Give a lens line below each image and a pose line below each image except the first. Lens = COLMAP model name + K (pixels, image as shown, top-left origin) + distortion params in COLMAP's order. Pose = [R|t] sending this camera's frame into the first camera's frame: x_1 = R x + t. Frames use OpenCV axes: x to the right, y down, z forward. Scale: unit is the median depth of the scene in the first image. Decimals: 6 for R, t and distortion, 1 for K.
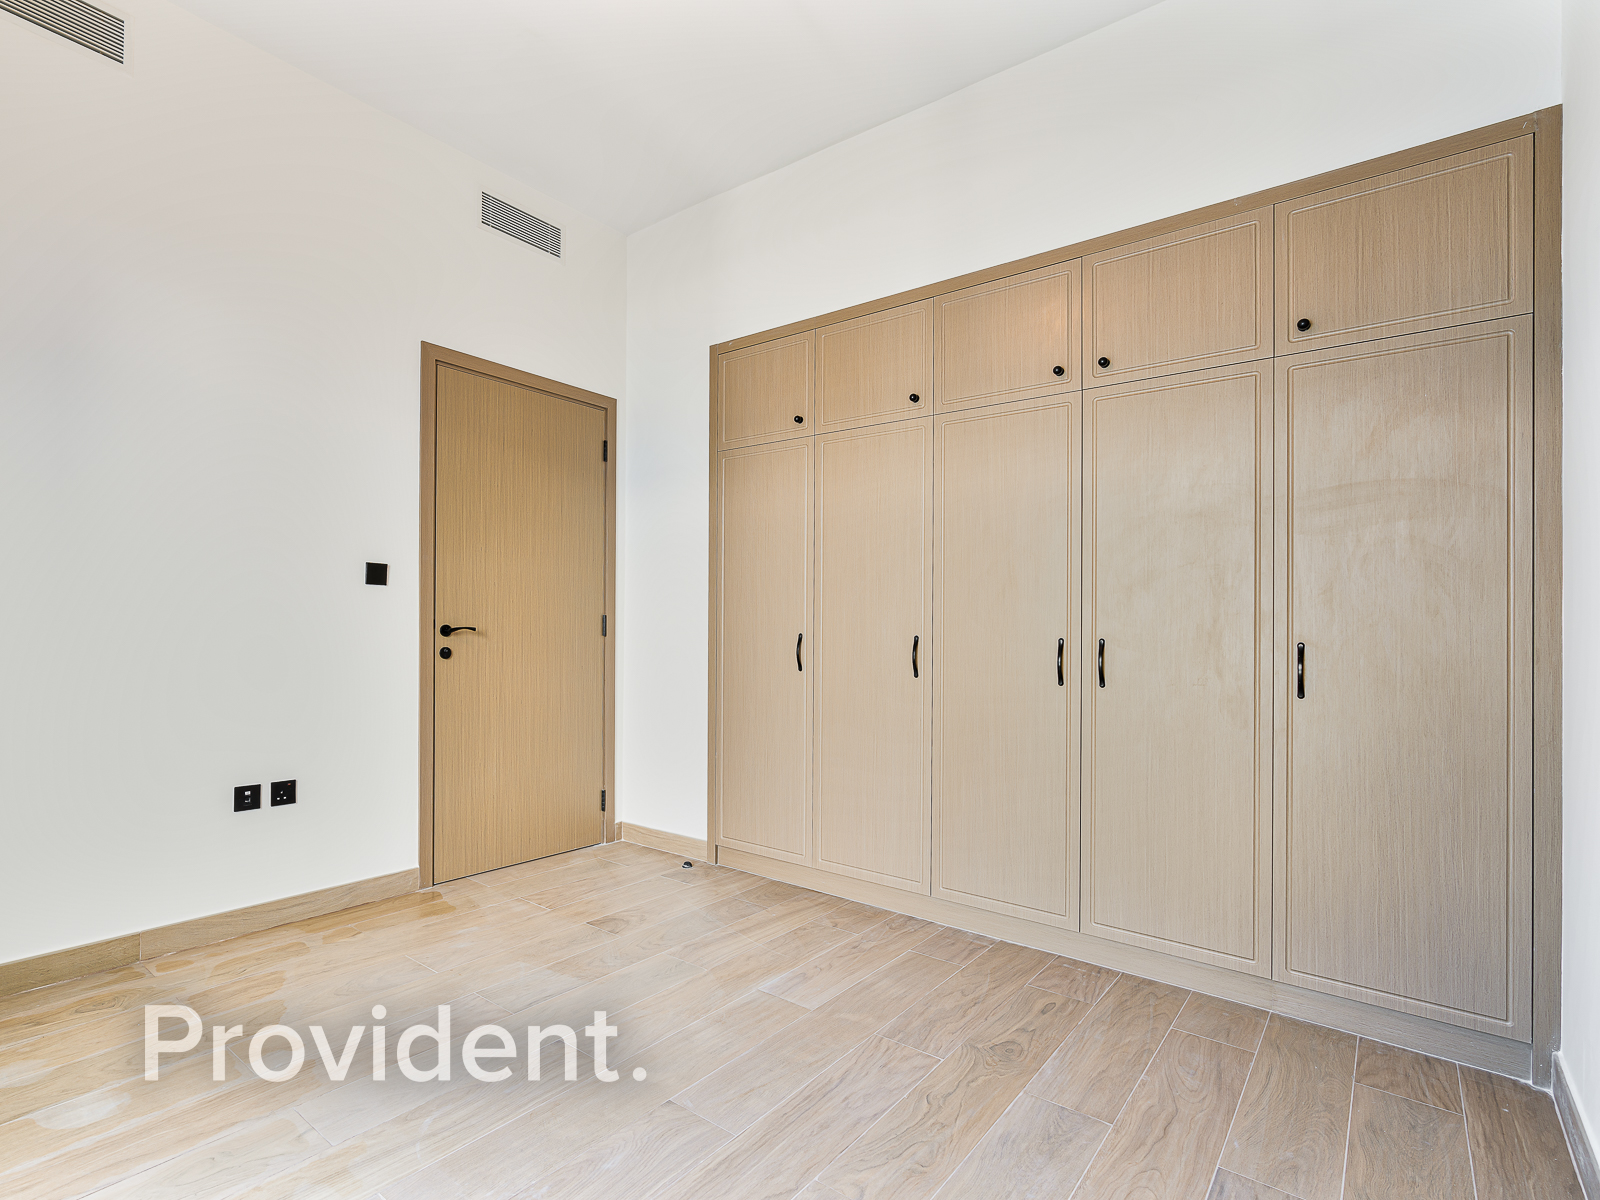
lens RADIAL K [[793.2, 0, 810.9], [0, 793.2, 608.0], [0, 0, 1]] dist [-0.005648, 0.000594]
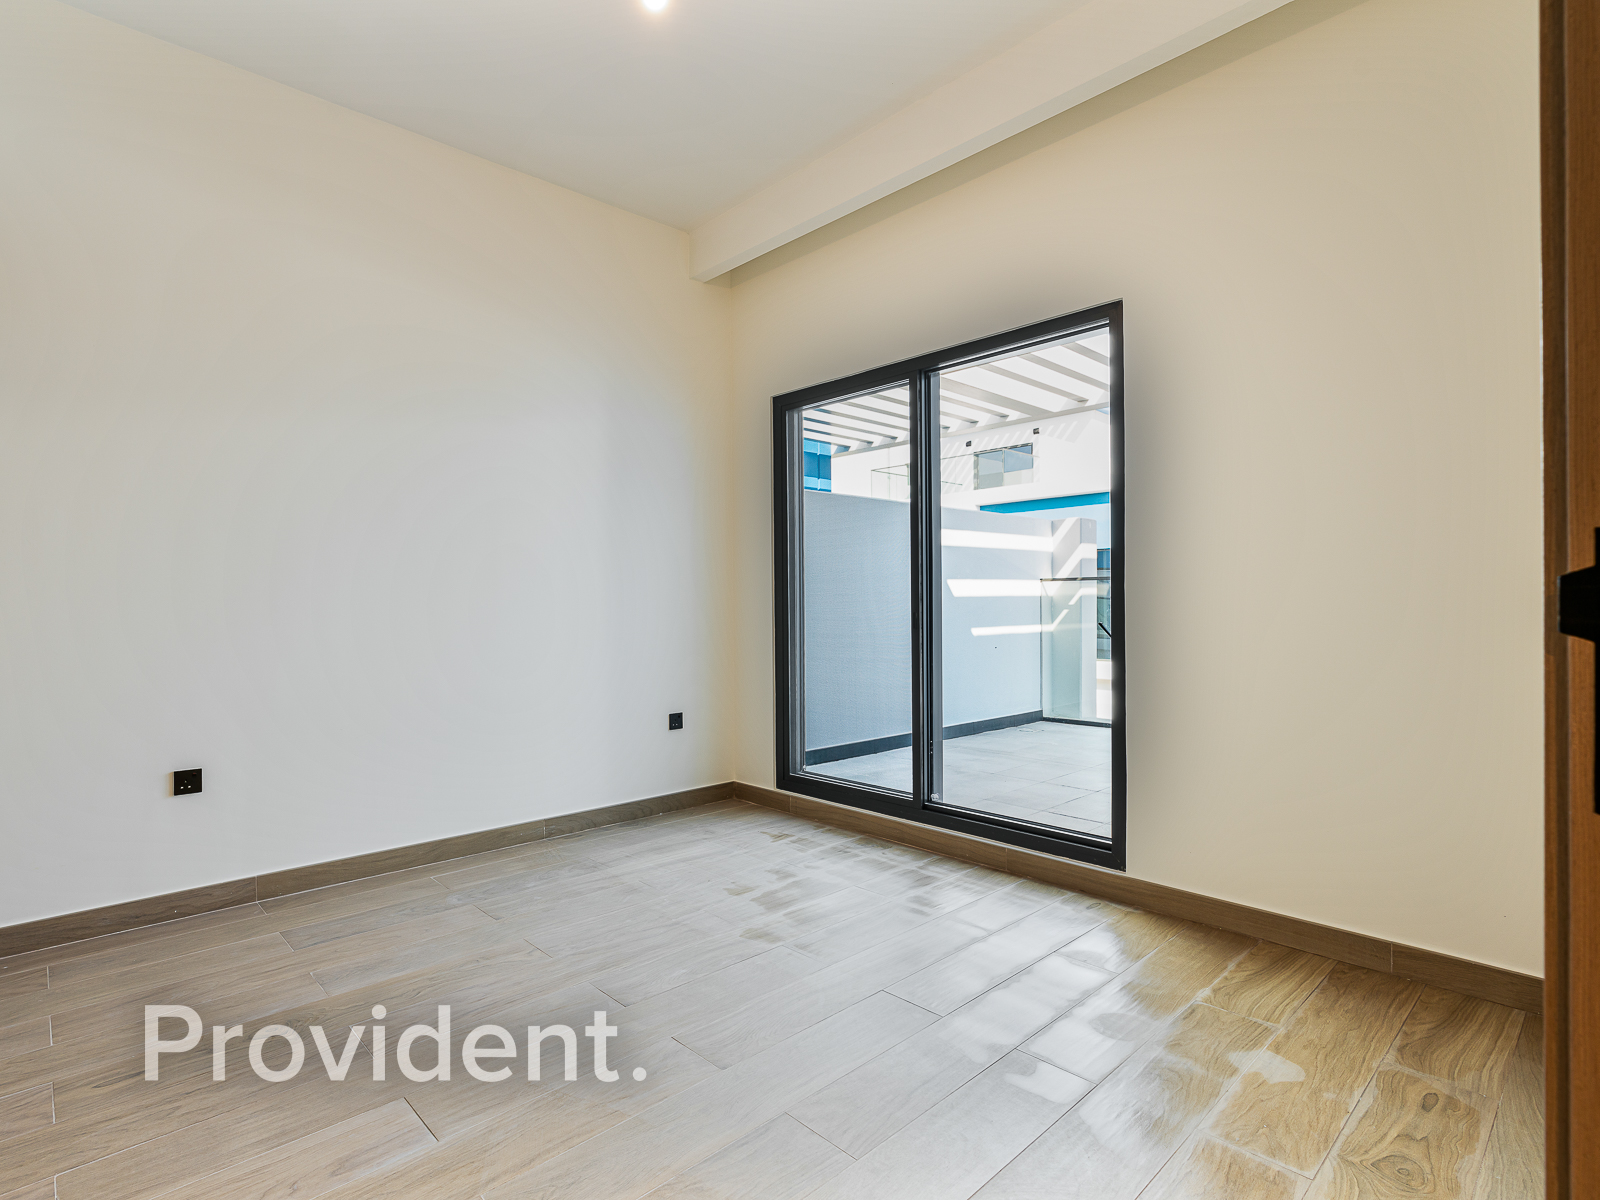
lens RADIAL K [[793.2, 0, 810.9], [0, 793.2, 608.0], [0, 0, 1]] dist [-0.005648, 0.000594]
pose [[-0.989504, -0.016686, 0.143542, -0.375019], [-0.019882, 0.999585, -0.020860, 0.041219], [-0.143135, -0.023495, -0.989424, 1.301236]]
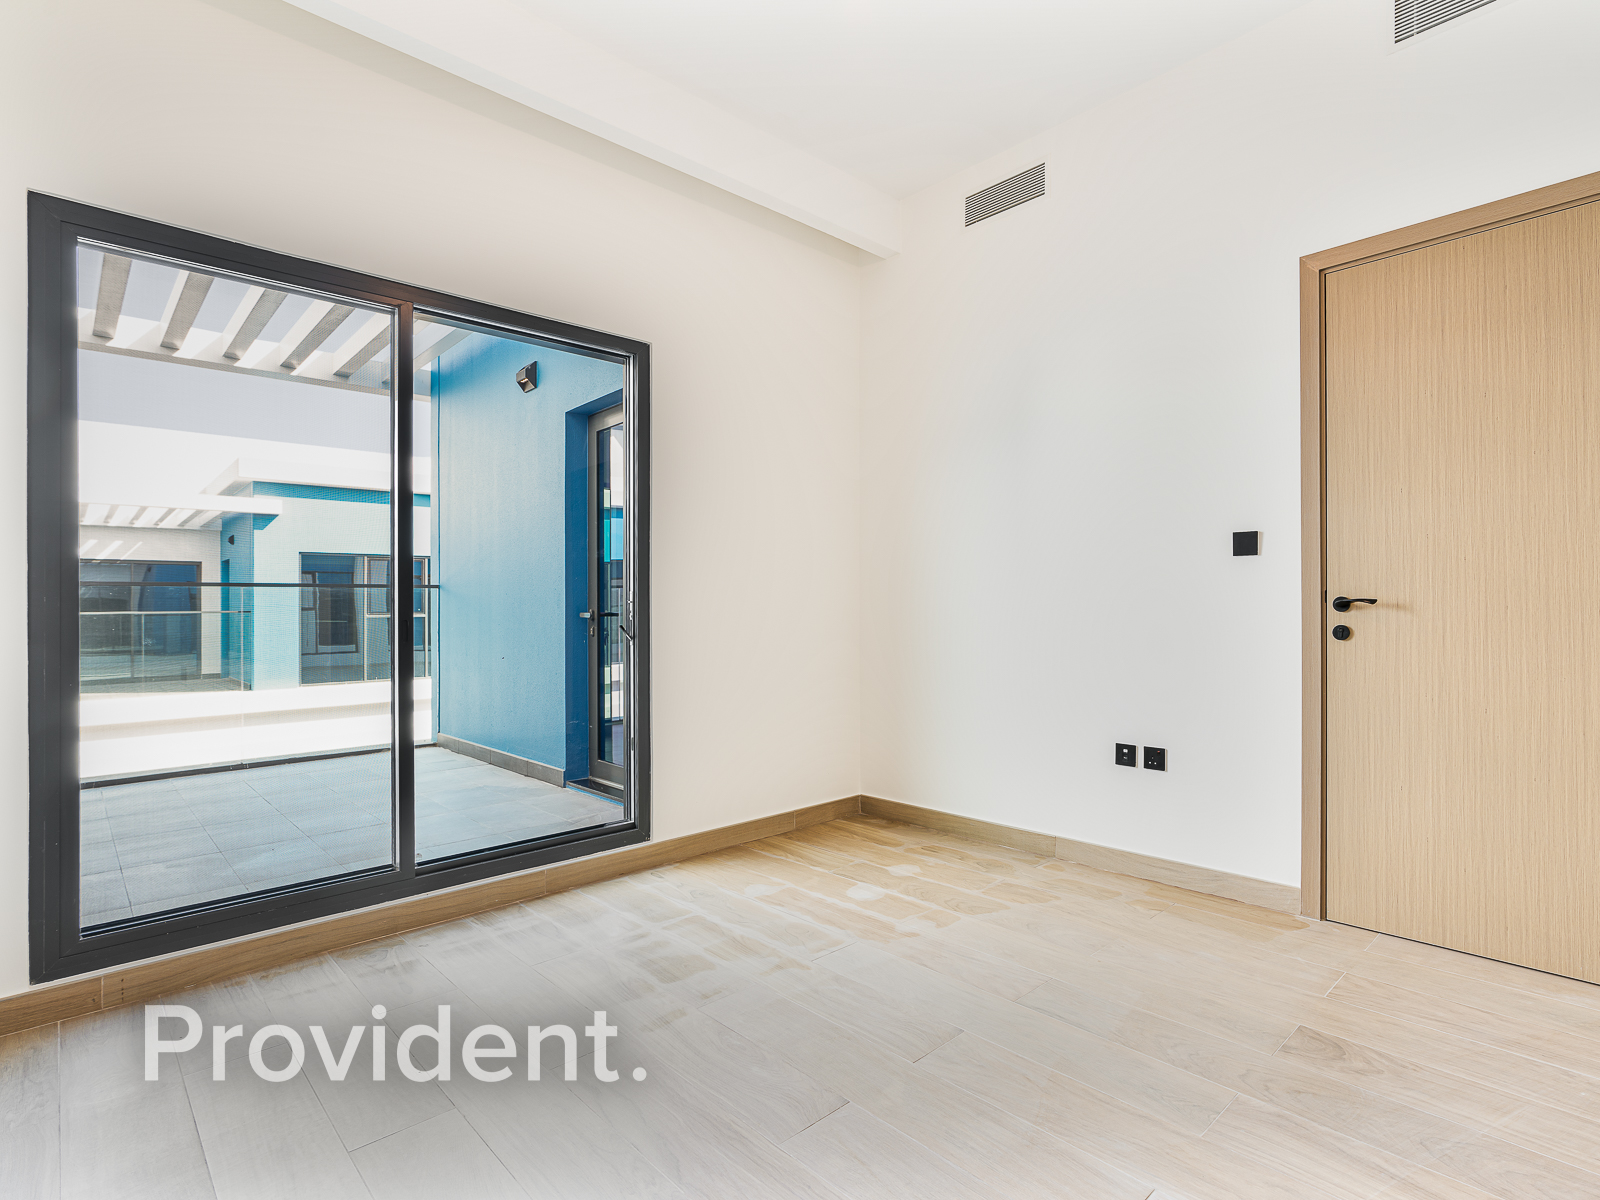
lens RADIAL K [[793.2, 0, 810.9], [0, 793.2, 608.0], [0, 0, 1]] dist [-0.005648, 0.000594]
pose [[-0.159806, -0.024378, -0.986847, 0.454789], [0.026894, 0.999216, -0.029039, 0.046859], [0.986782, -0.031180, -0.159025, 0.692219]]
